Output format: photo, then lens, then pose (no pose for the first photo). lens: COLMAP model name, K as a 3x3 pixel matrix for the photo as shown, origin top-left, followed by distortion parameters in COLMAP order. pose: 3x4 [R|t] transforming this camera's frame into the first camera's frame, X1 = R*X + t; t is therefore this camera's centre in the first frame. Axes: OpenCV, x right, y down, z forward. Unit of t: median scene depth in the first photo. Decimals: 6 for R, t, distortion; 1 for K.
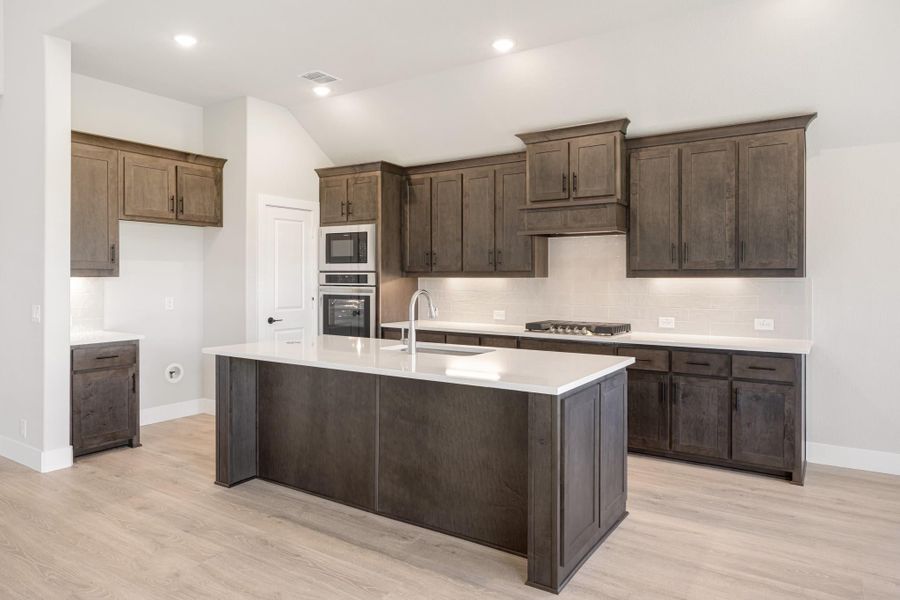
lens RADIAL K [[595.8, 0, 442.8], [0, 595.8, 277.2], [0, 0, 1]] dist [-0.000214, -0.000617]
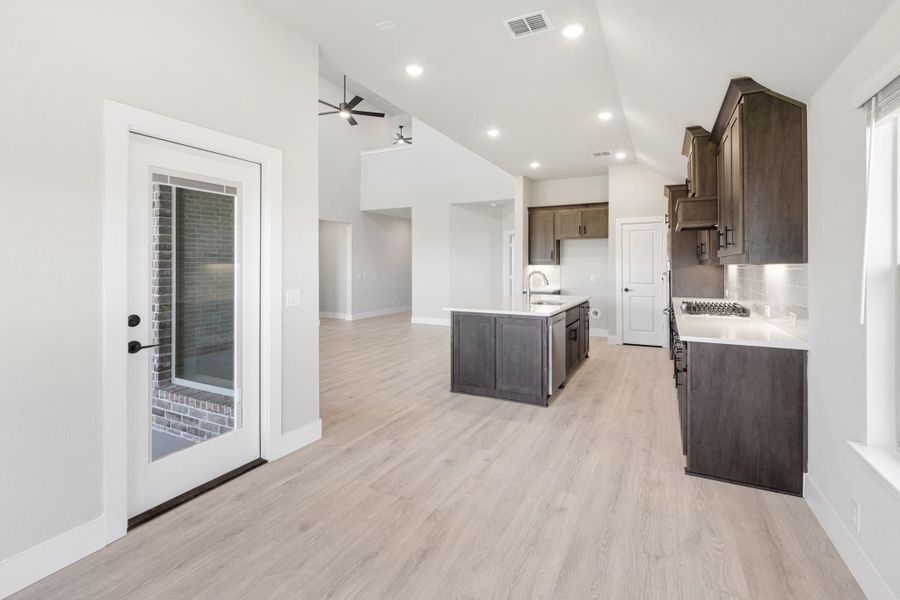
lens RADIAL K [[399.6, 0, 438.9], [0, 399.6, 265.9], [0, 0, 1]] dist [-0.003851, -0.000059]
pose [[0.084249, -0.001441, -0.996444, 1.084085], [-0.000112, 0.999999, -0.001455, 0.006622], [0.996445, 0.000235, 0.084249, 0.476485]]
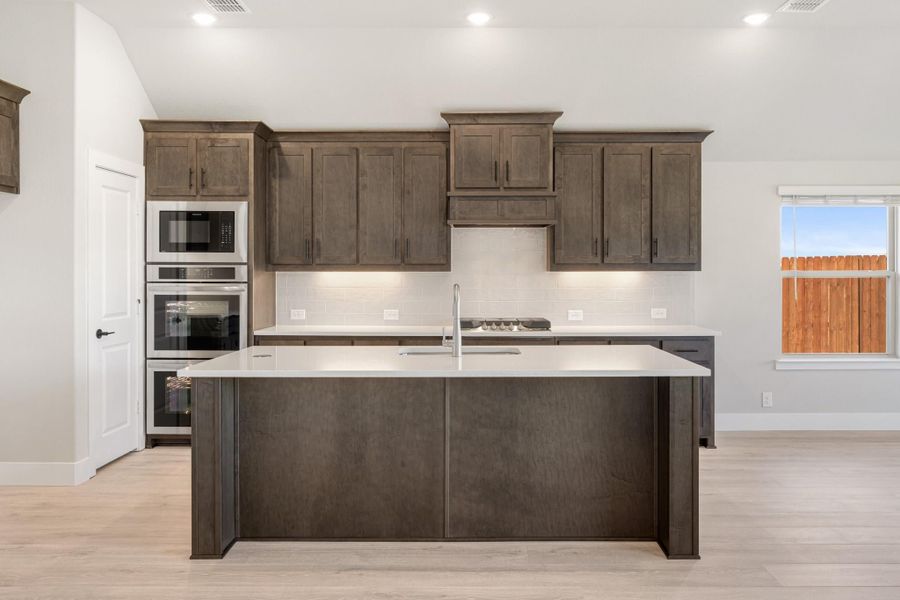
lens RADIAL K [[723.9, 0, 469.6], [0, 723.9, 278.3], [0, 0, 1]] dist [0.001156, 0.040290]
pose [[0.825435, -0.005290, 0.564473, -0.541084], [0.001090, 0.999969, 0.007778, 0.003041], [-0.564497, -0.005805, 0.825415, 0.084904]]
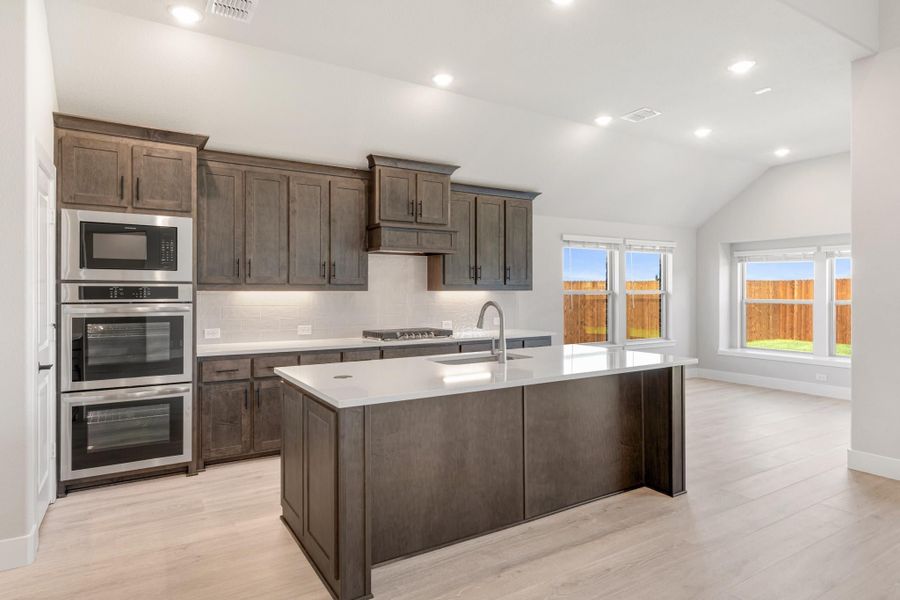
lens RADIAL K [[518.8, 0, 461.7], [0, 518.8, 292.8], [0, 0, 1]] dist [0.011581, 0.000544]
pose [[0.402314, -0.002505, 0.915498, -0.766627], [0.003199, 0.999994, 0.001330, 0.004181], [-0.915496, 0.002393, 0.402320, 0.589919]]
